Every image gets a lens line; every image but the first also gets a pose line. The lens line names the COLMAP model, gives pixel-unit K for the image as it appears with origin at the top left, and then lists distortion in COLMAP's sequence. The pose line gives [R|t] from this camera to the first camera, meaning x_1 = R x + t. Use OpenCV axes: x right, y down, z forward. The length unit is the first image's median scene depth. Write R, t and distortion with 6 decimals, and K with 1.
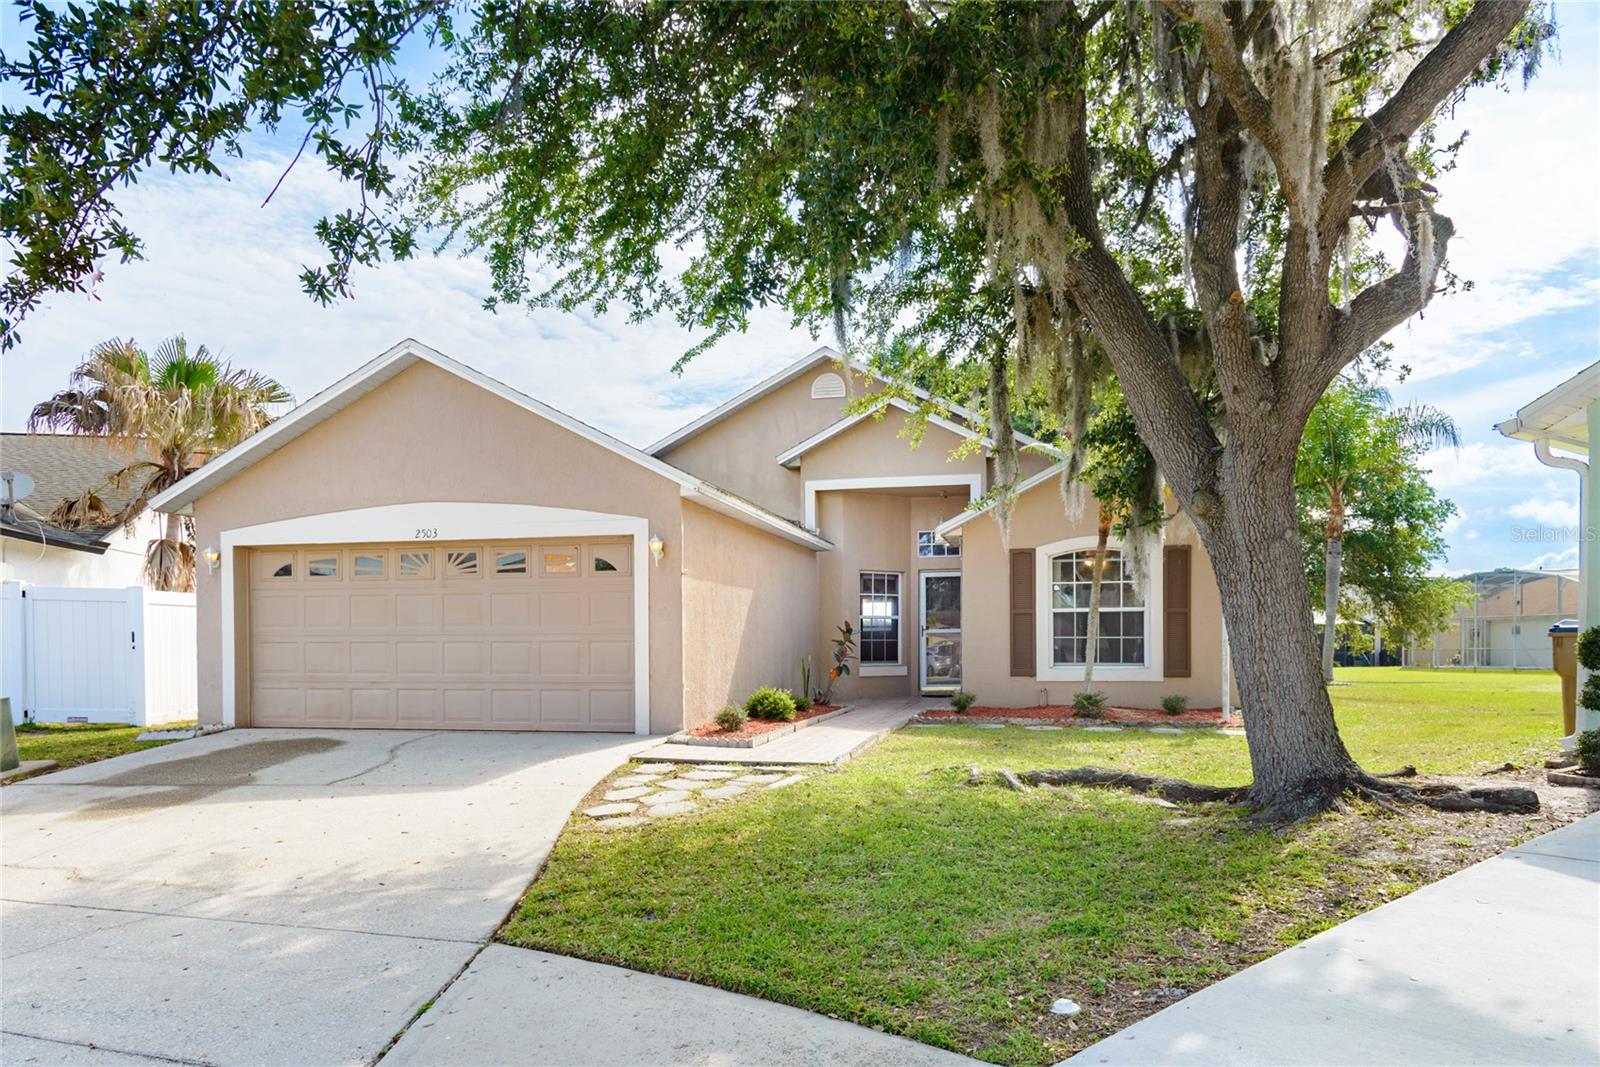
lens RADIAL K [[1116.8, 0, 700.9], [0, 1116.8, 565.4], [0, 0, 1]] dist [-0.003967, 0.001679]
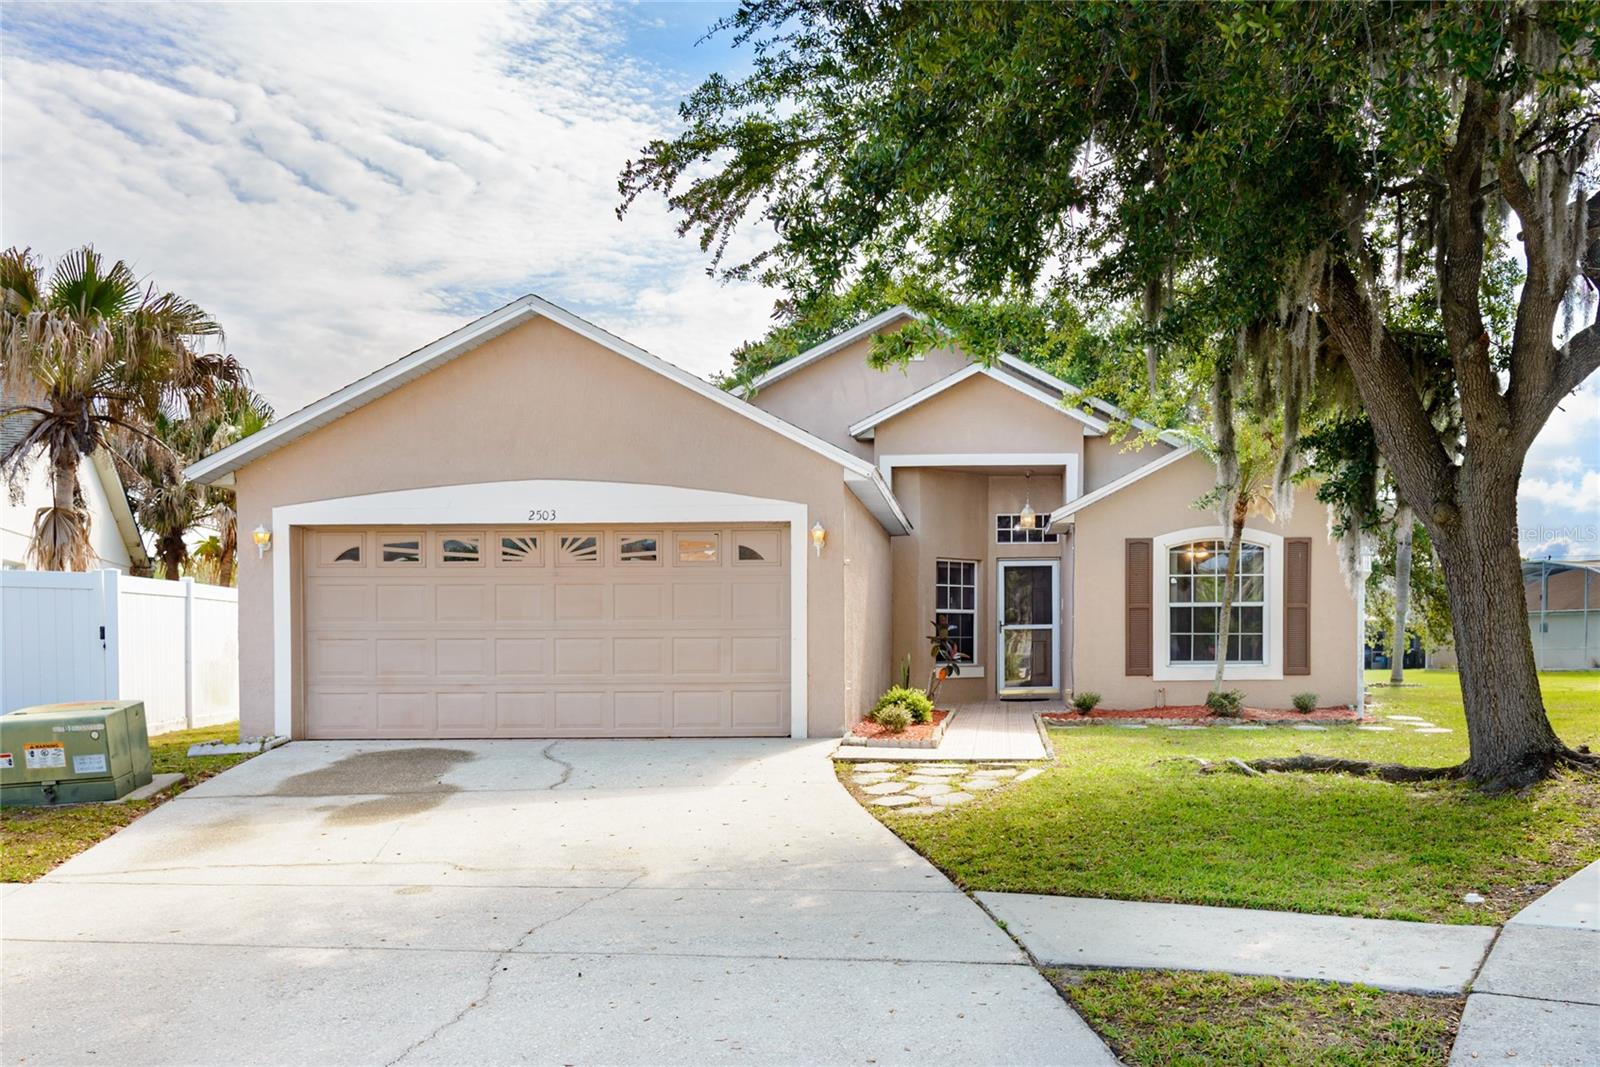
lens RADIAL K [[1463.1, 0, 865.5], [0, 1463.1, 539.7], [0, 0, 1]] dist [-0.003794, -0.015284]
pose [[0.978001, 0.013515, 0.208161, -0.235928], [-0.013131, 0.999909, -0.003225, -0.008715], [-0.208186, 0.000421, 0.978089, -0.180056]]
